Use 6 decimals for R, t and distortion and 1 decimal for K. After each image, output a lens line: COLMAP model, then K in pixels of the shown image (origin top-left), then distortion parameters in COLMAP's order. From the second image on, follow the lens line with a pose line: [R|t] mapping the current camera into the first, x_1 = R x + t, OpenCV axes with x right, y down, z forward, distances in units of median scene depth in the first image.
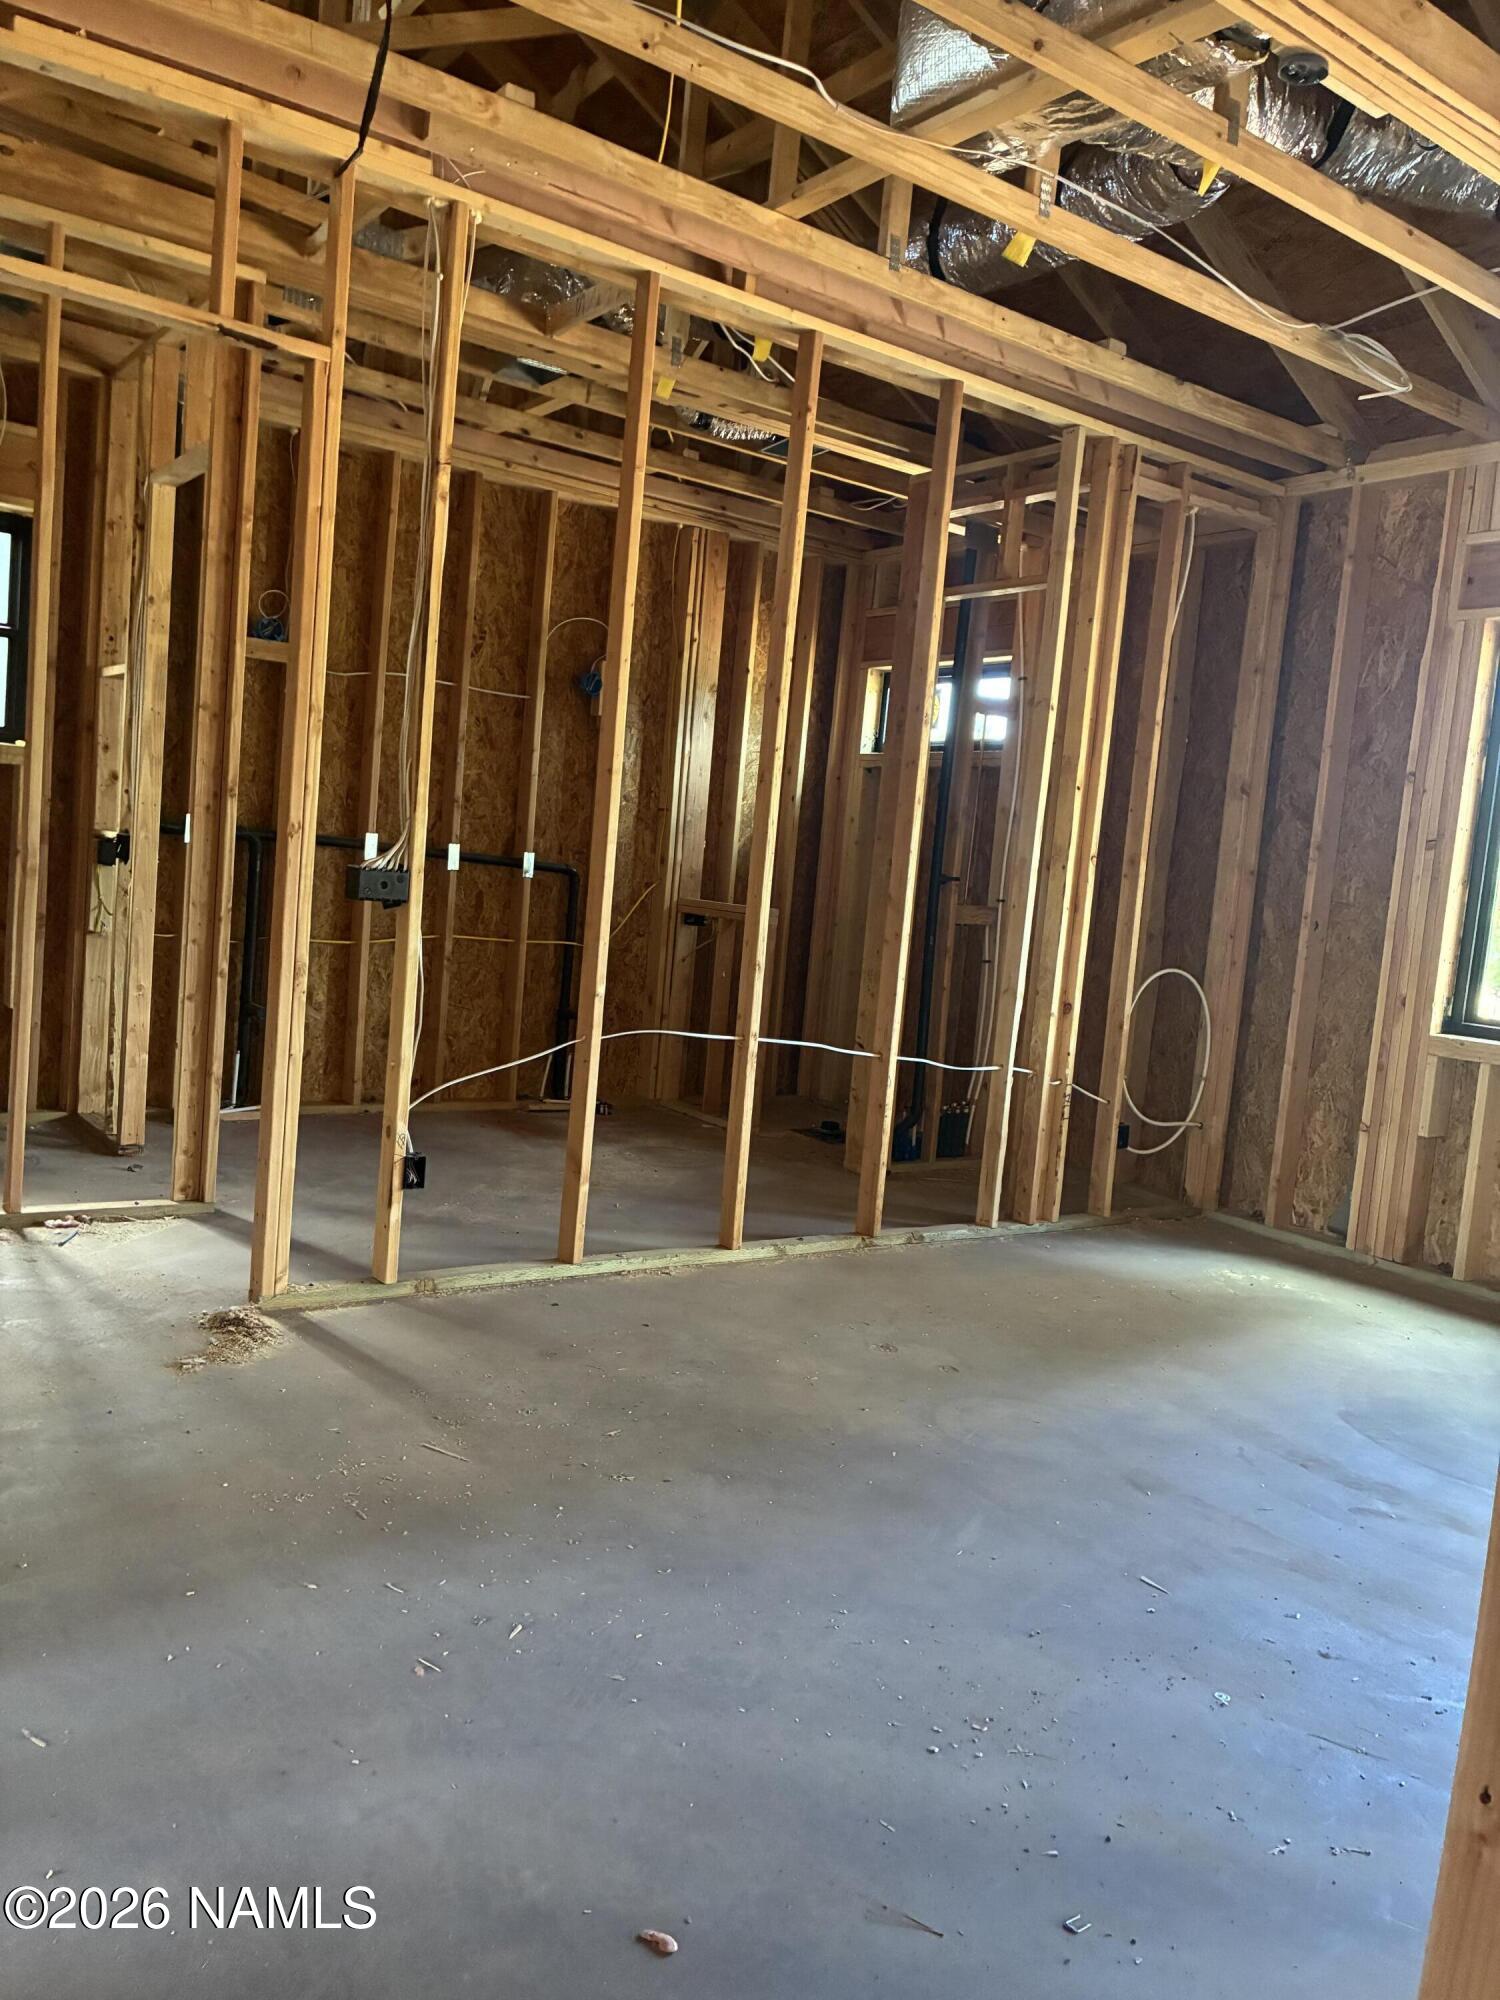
lens RADIAL K [[1528.1, 0, 750.0], [0, 1528.1, 1000.0], [0, 0, 1]] dist [0.032520, -0.002807]
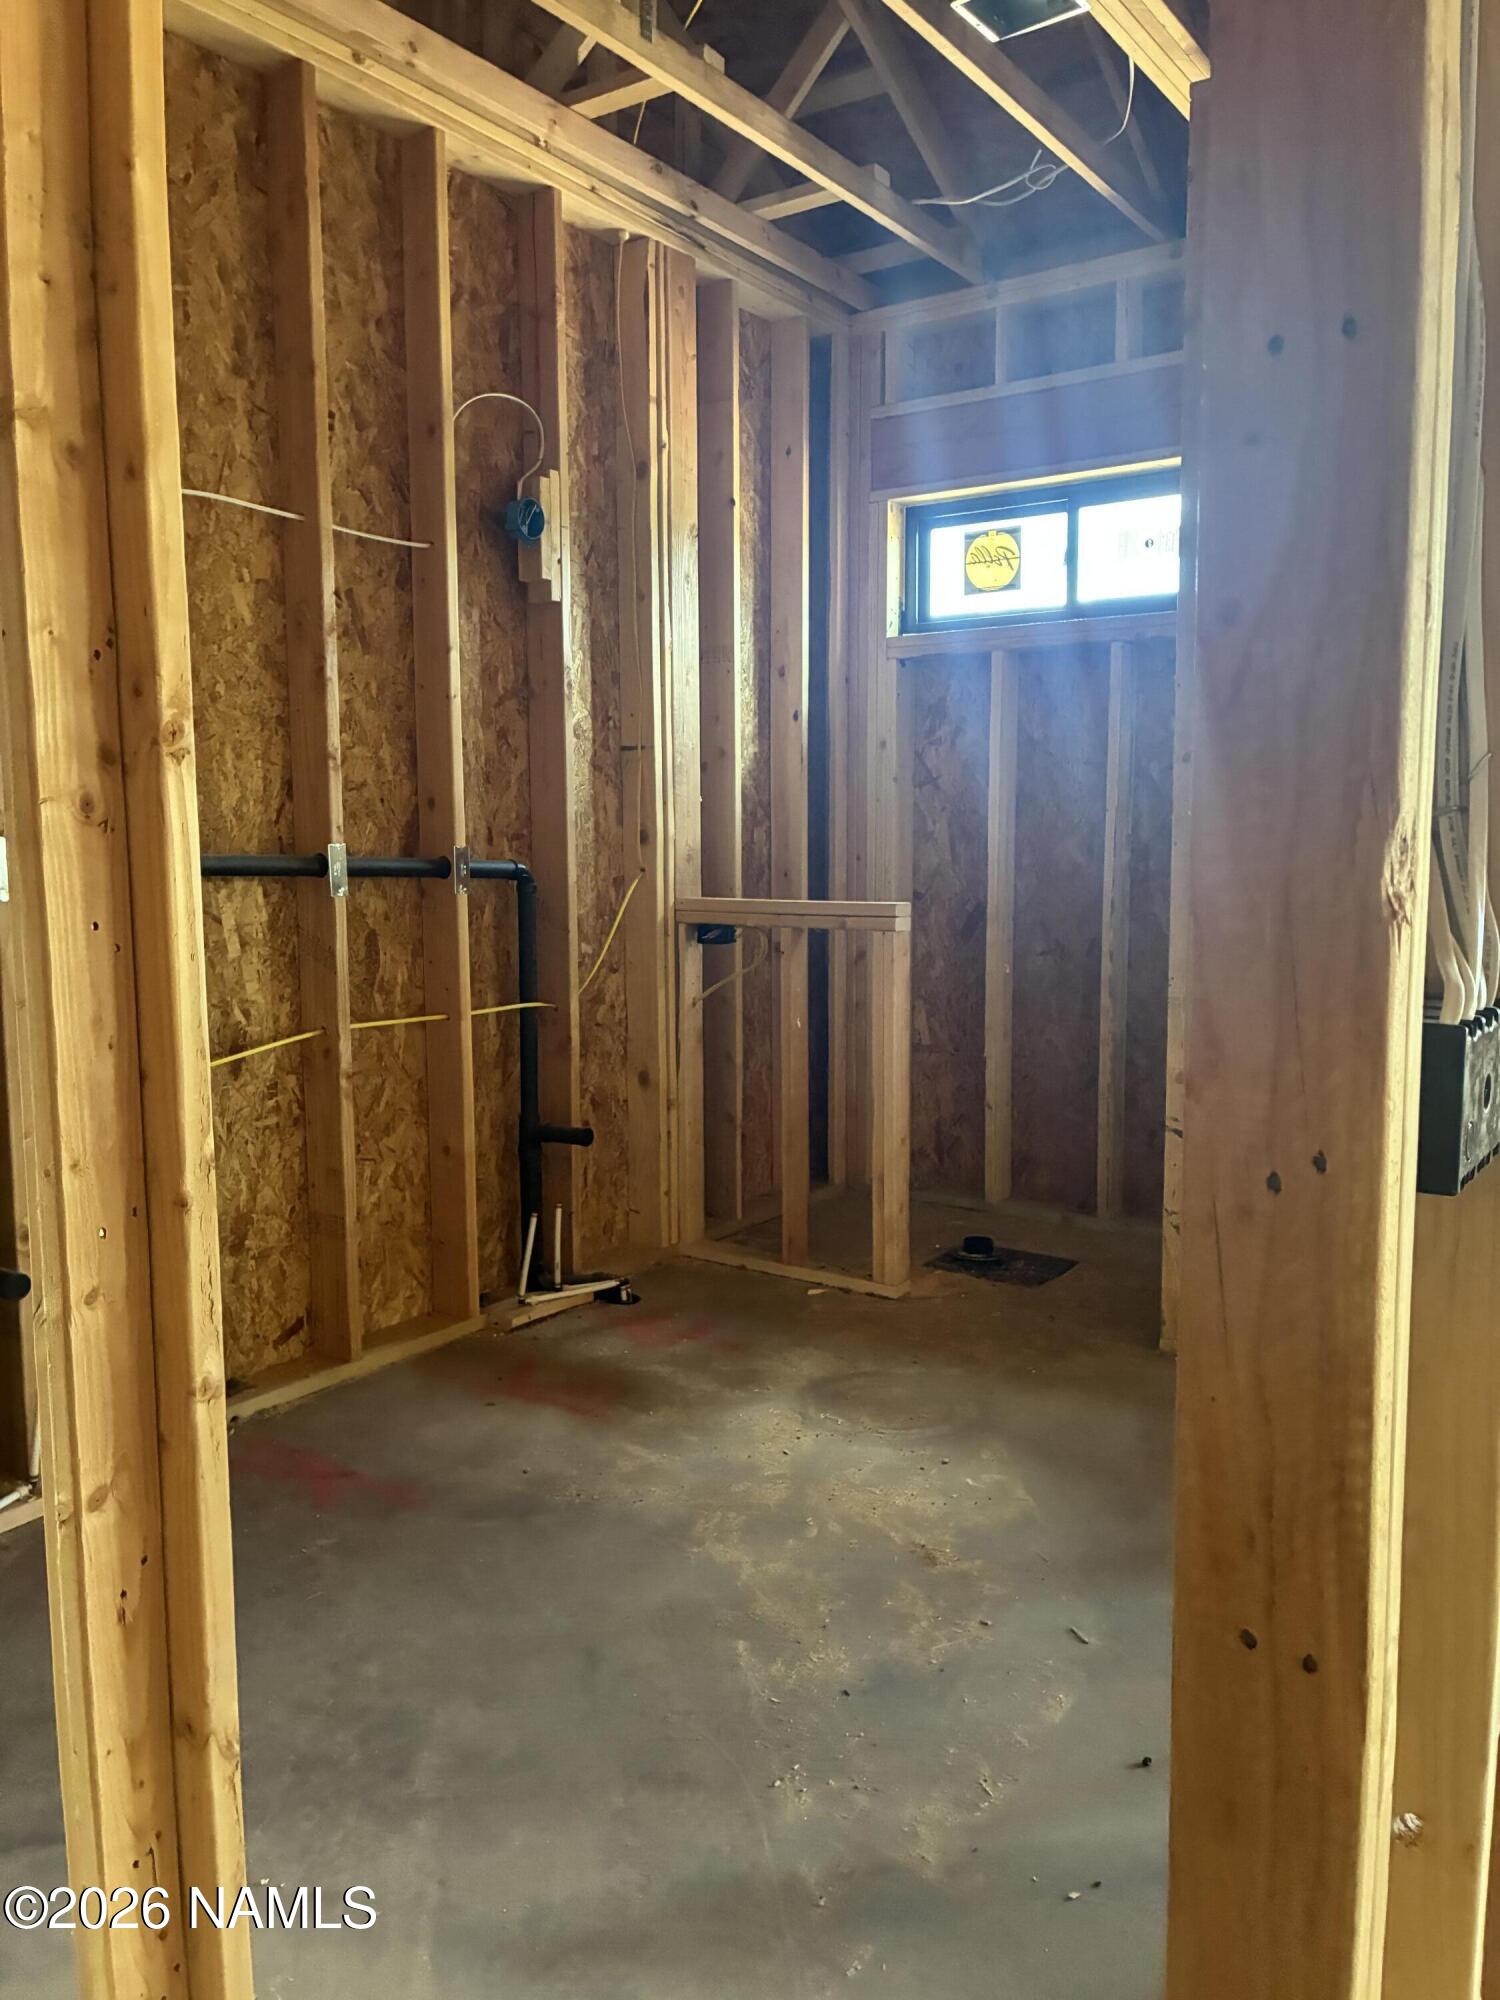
lens RADIAL K [[1515.9, 0, 750.0], [0, 1515.9, 1000.0], [0, 0, 1]] dist [-0.029793, 0.067977]
pose [[0.936867, -0.129143, 0.324966, -0.224108], [0.116518, 0.991487, 0.058105, -0.062529], [-0.329704, -0.016572, 0.943939, 0.476673]]
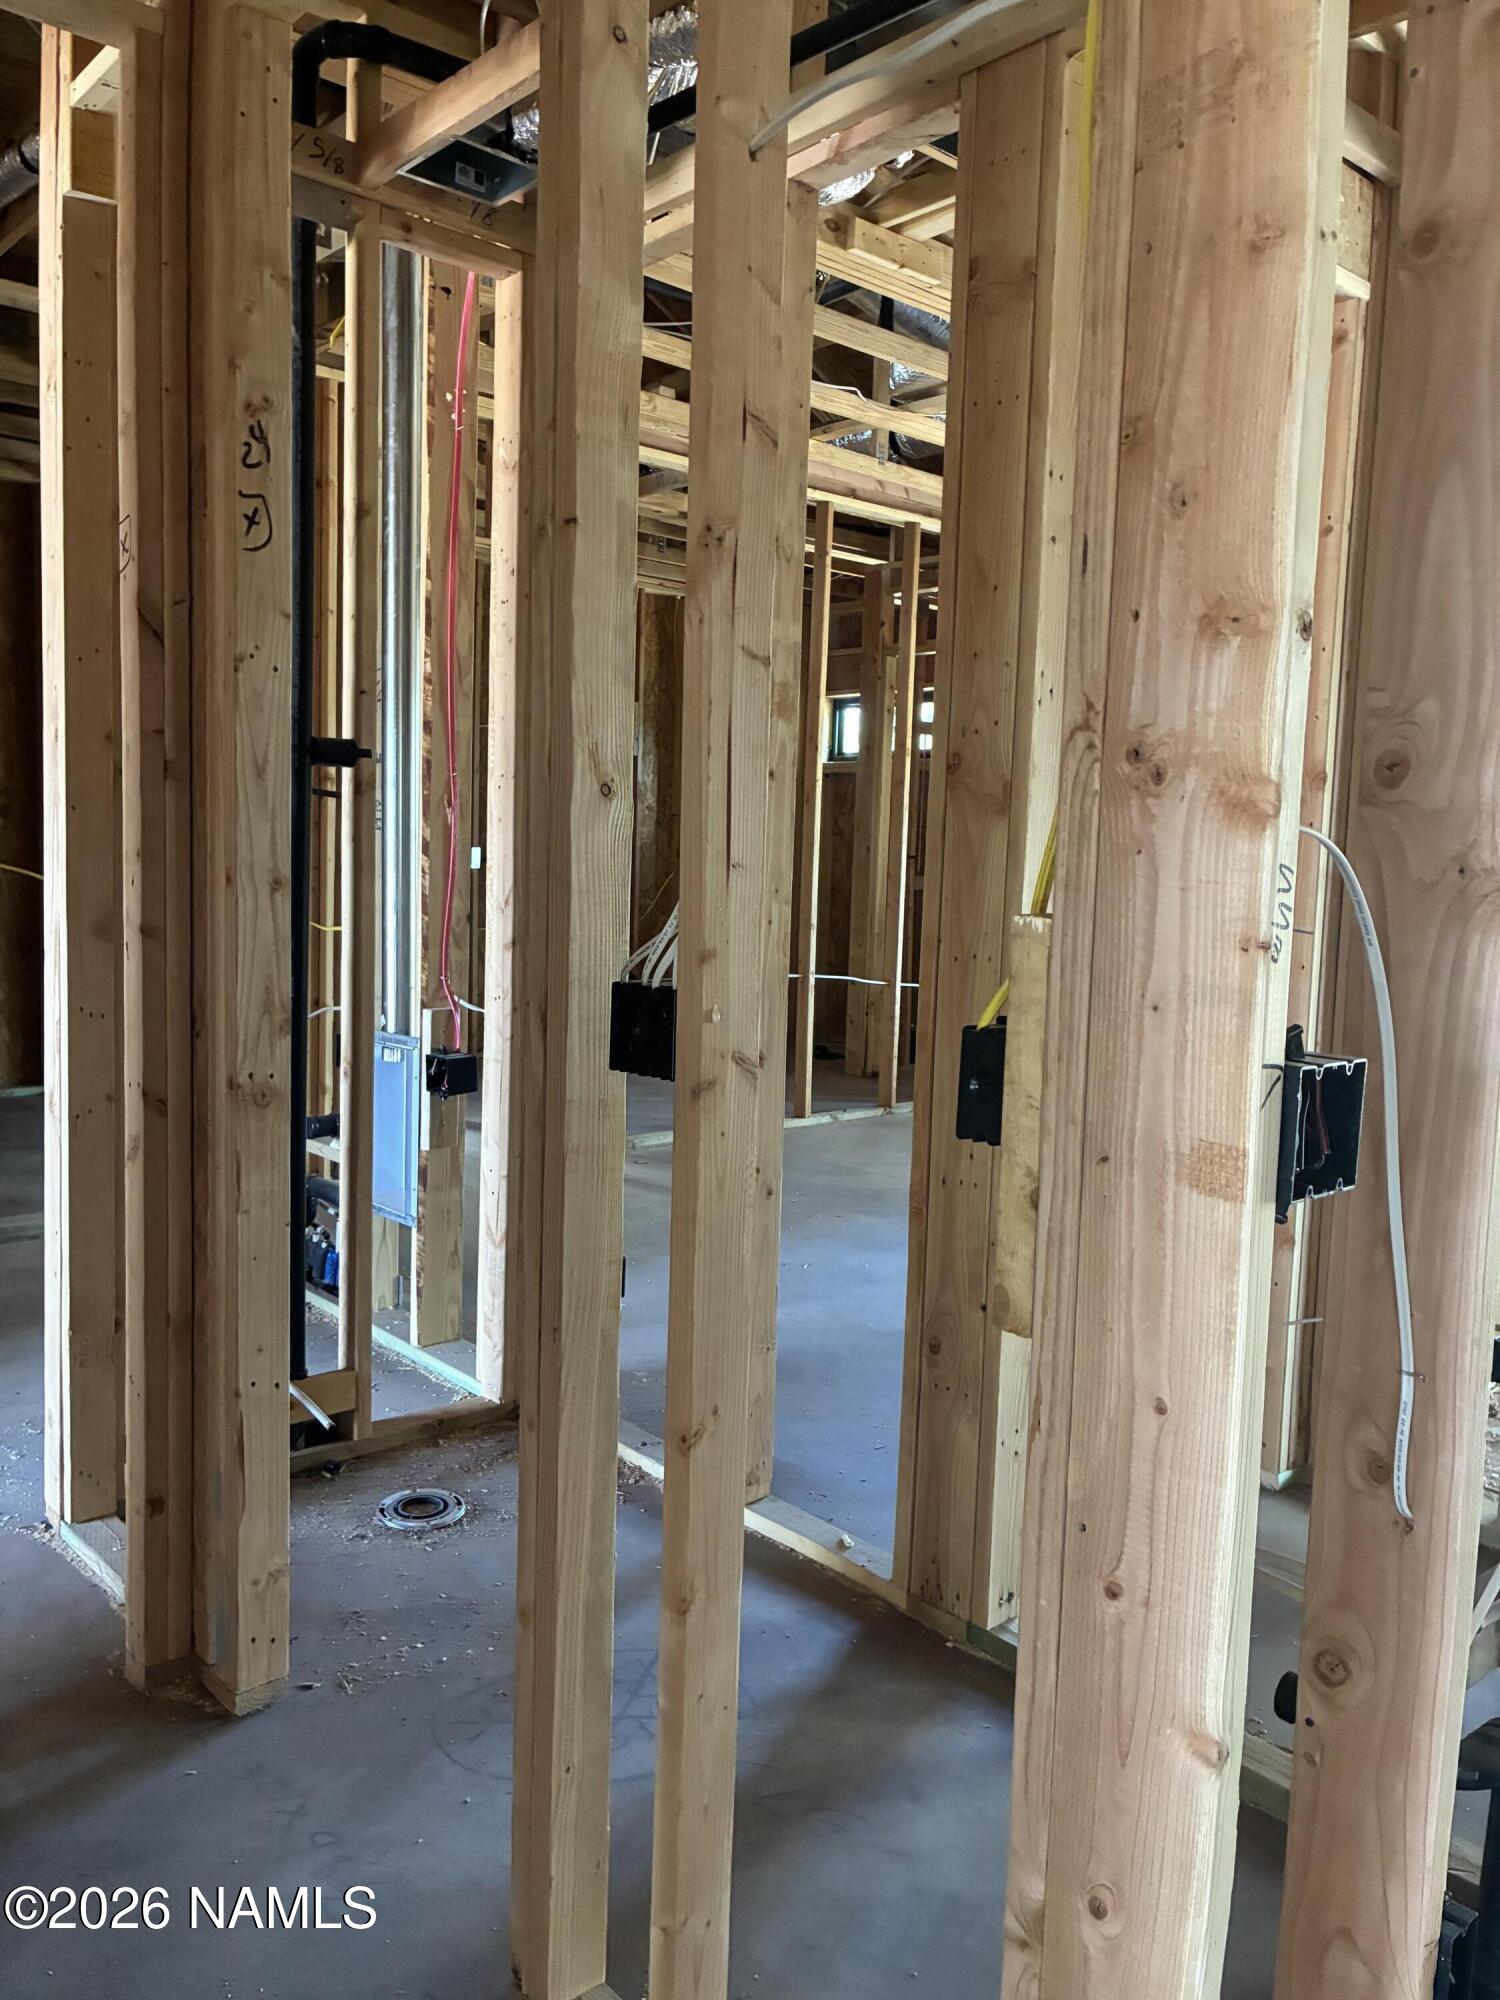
lens RADIAL K [[1528.1, 0, 750.0], [0, 1528.1, 1000.0], [0, 0, 1]] dist [0.032520, -0.002807]
pose [[0.993936, -0.063032, 0.090105, -0.128071], [0.061536, 0.997918, 0.019291, 0.011149], [-0.091133, -0.013629, 0.995745, -0.316413]]
